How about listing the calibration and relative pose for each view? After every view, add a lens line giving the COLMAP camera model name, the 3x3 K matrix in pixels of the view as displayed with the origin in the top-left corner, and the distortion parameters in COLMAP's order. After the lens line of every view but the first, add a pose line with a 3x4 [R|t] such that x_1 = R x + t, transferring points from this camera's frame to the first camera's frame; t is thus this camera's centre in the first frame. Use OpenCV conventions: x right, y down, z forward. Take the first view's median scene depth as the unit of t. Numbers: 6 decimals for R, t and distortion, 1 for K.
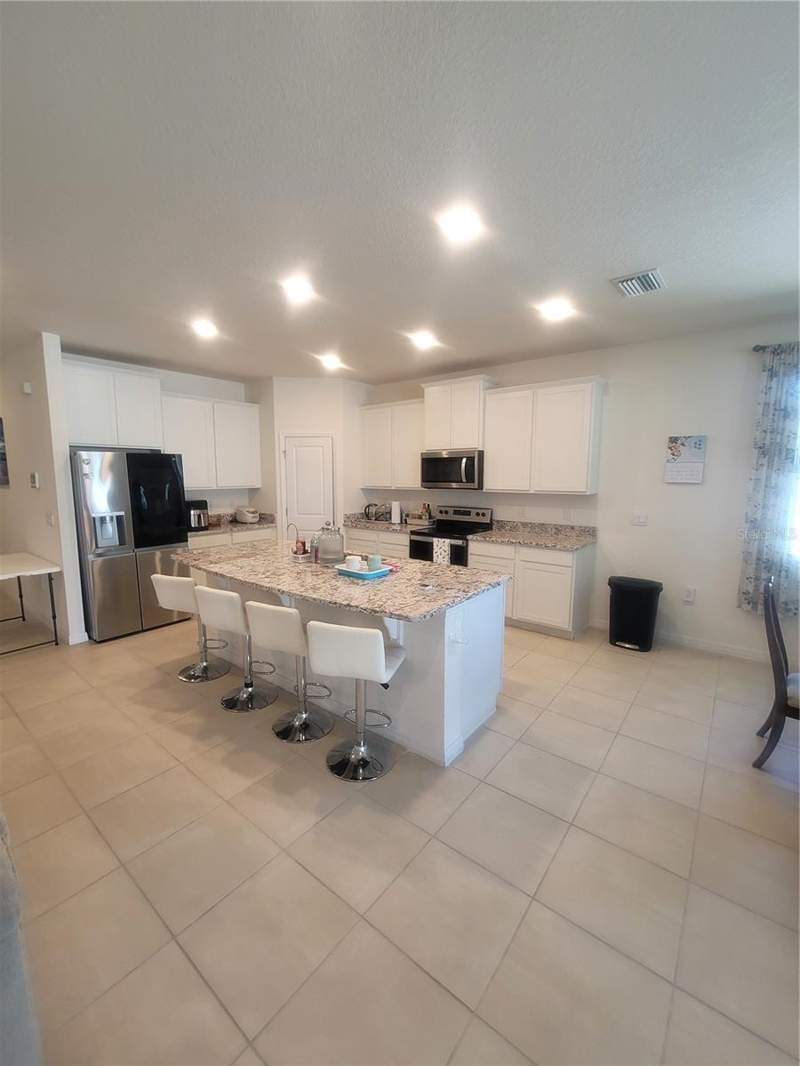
lens RADIAL K [[440.3, 0, 395.3], [0, 440.3, 526.6], [0, 0, 1]] dist [-0.001266, -0.000107]
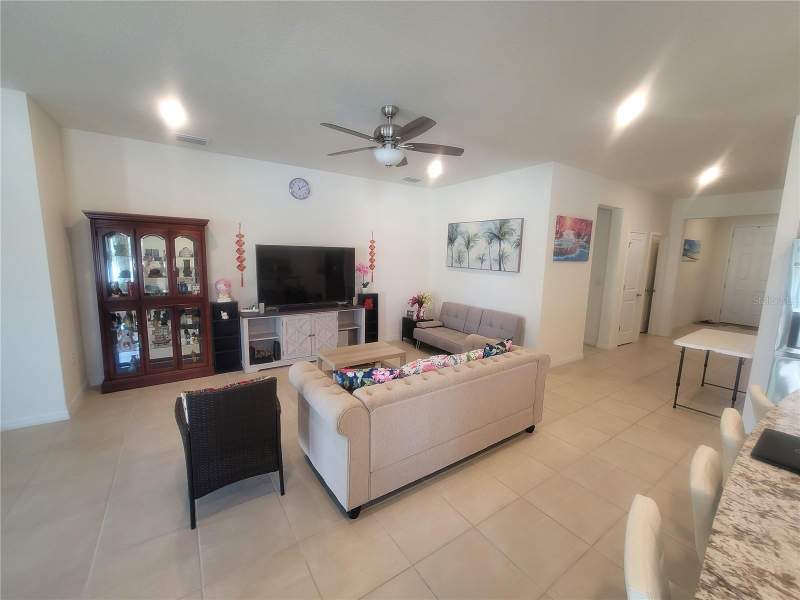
lens RADIAL K [[330.5, 0, 400.0], [0, 330.5, 300.0], [0, 0, 1]] dist [-0.001266, -0.000107]
pose [[-0.286688, 0.129401, -0.949245, 0.147793], [-0.139676, 0.974603, 0.175043, -0.043360], [0.947787, 0.182769, -0.261333, 0.348424]]
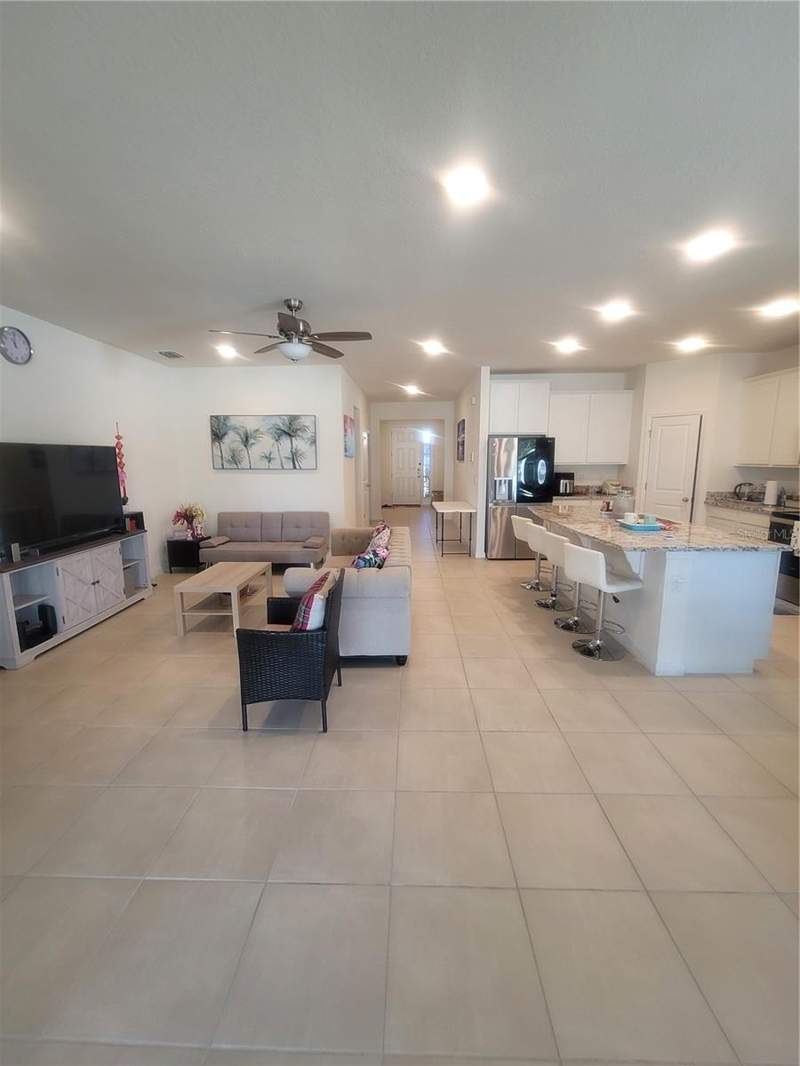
lens RADIAL K [[440.3, 0, 395.3], [0, 440.3, 526.6], [0, 0, 1]] dist [-0.001266, -0.000107]
pose [[0.599851, 0.122695, -0.790648, 0.310679], [-0.091690, 0.992204, 0.084409, 0.037104], [0.794841, 0.021861, 0.606424, -0.200514]]
